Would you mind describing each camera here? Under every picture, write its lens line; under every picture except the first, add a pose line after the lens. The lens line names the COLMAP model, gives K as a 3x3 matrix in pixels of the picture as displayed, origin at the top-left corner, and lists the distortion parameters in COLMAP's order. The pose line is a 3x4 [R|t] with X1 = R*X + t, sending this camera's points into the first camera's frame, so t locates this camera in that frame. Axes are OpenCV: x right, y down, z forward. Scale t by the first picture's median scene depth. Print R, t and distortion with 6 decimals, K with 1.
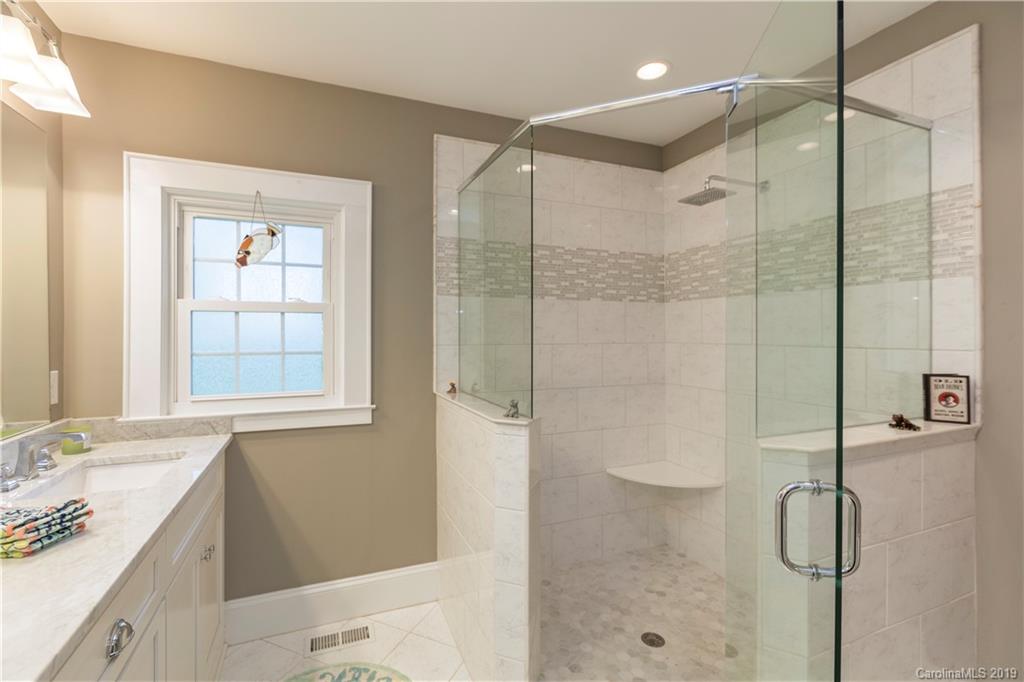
lens RADIAL K [[459.4, 0, 510.3], [0, 459.4, 339.4], [0, 0, 1]] dist [-0.002638, -0.000096]
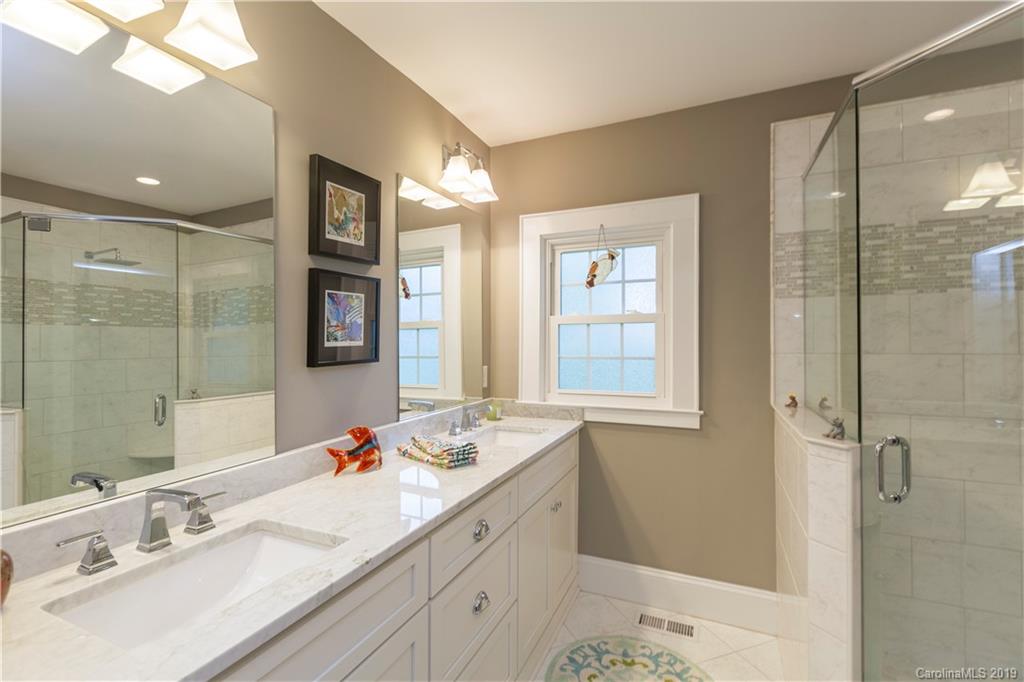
lens RADIAL K [[475.1, 0, 503.9], [0, 475.1, 340.3], [0, 0, 1]] dist [-0.001863, -0.000466]
pose [[0.674066, -0.005813, -0.738648, 0.201578], [-0.003577, 0.999932, -0.011133, -0.000579], [0.738662, 0.010147, 0.673999, -0.036621]]
